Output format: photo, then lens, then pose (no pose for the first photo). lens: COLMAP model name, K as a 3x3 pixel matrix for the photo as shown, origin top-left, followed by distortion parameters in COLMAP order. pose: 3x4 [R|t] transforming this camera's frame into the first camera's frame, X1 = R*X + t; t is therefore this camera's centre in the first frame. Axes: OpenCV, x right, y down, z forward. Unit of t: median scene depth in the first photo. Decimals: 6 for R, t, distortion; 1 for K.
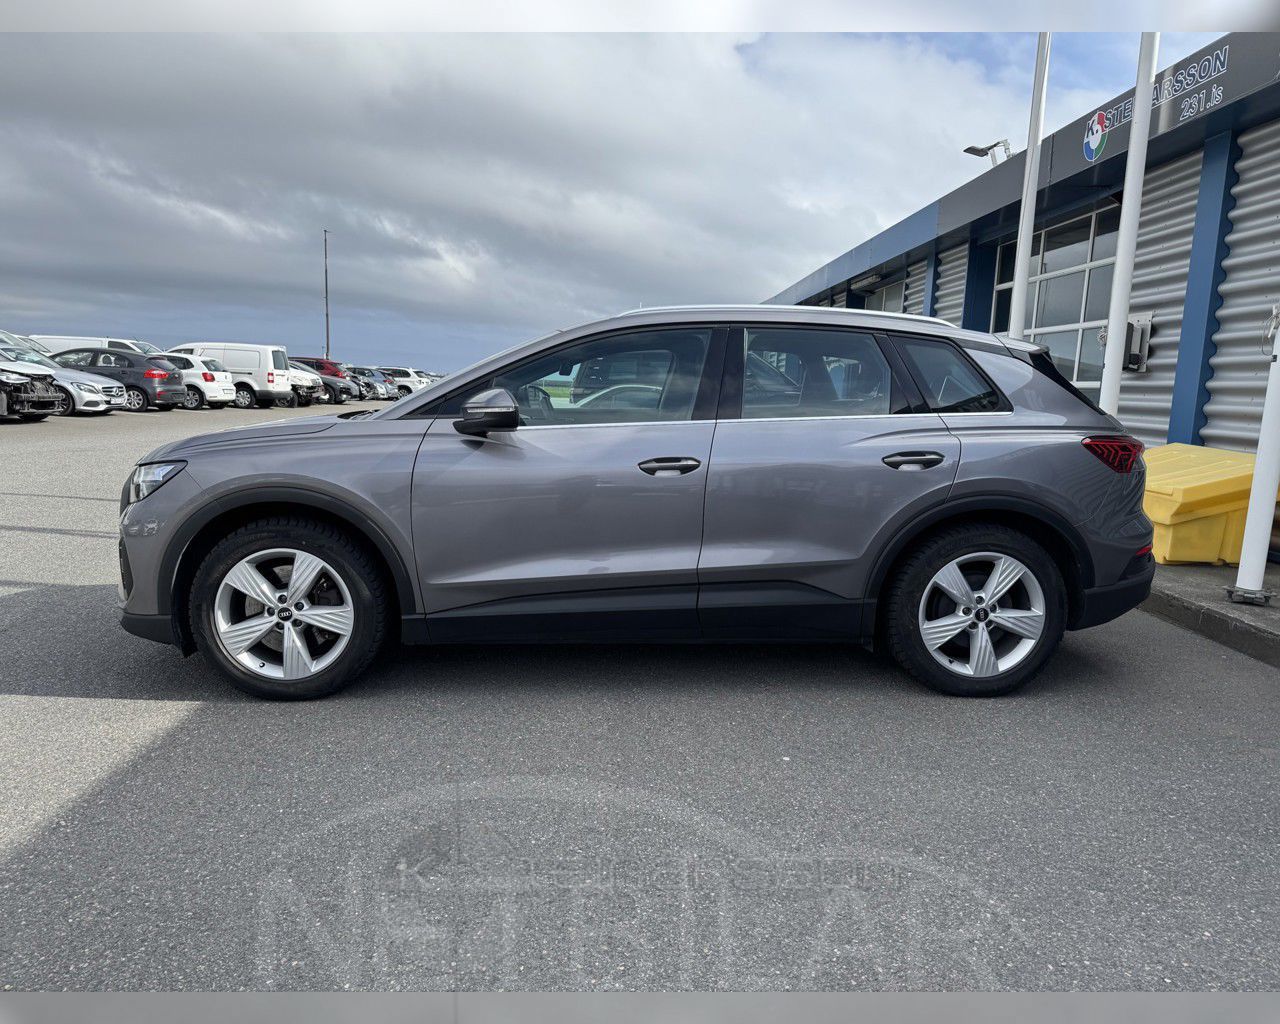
lens RADIAL K [[940.6, 0, 639.5], [0, 940.6, 531.1], [0, 0, 1]] dist [0.117111, -0.125339]
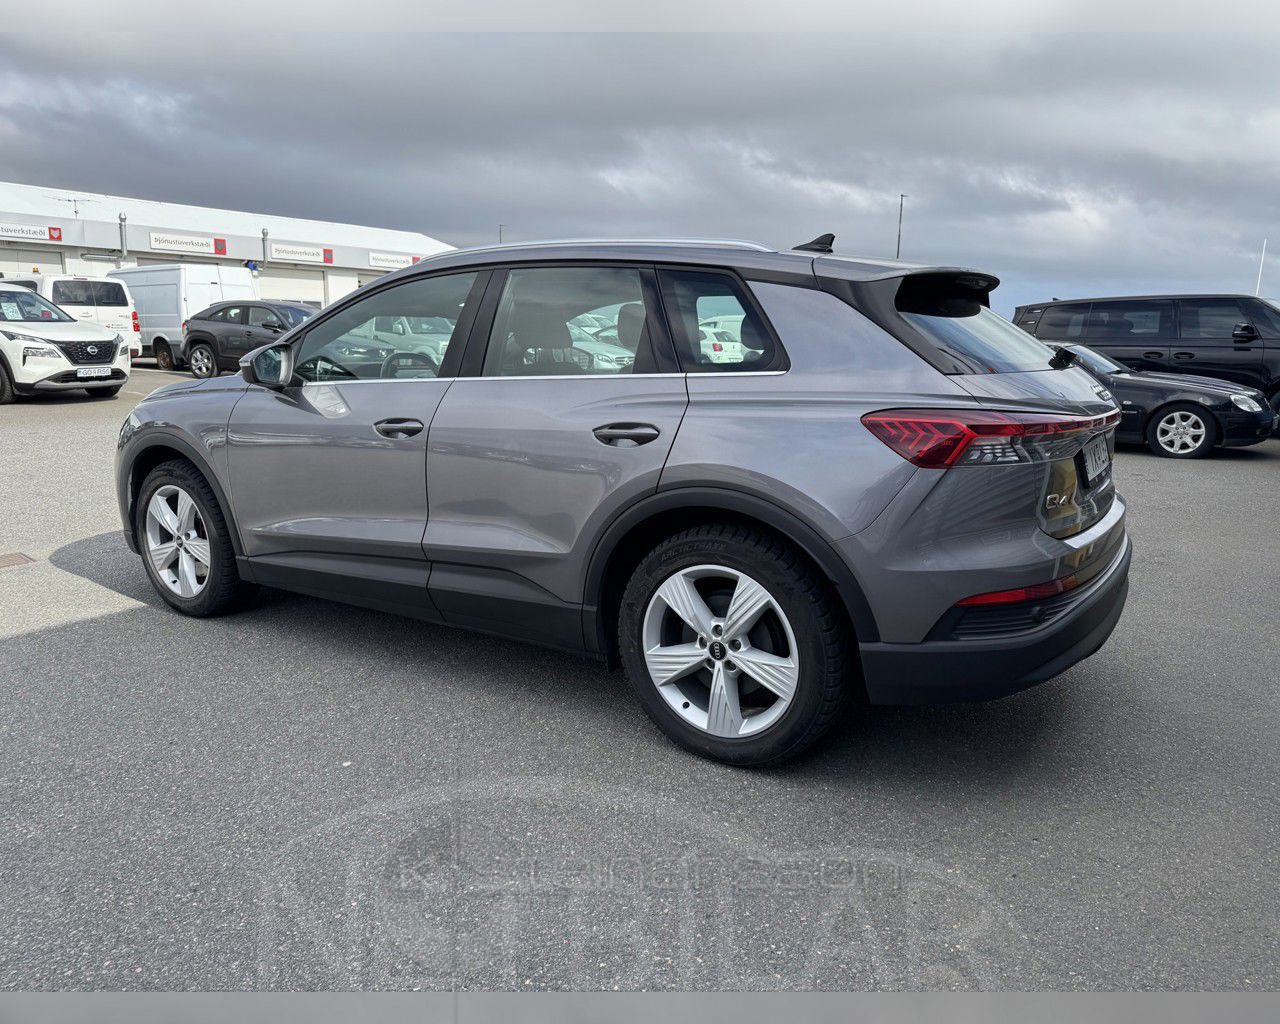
lens RADIAL K [[964.9, 0, 638.7], [0, 964.9, 567.0], [0, 0, 1]] dist [0.001616, -0.031054]
pose [[0.780617, 0.125724, -0.612235, 0.754575], [-0.086352, 0.991860, 0.093580, -0.039995], [0.619016, -0.020182, 0.785119, 0.380832]]
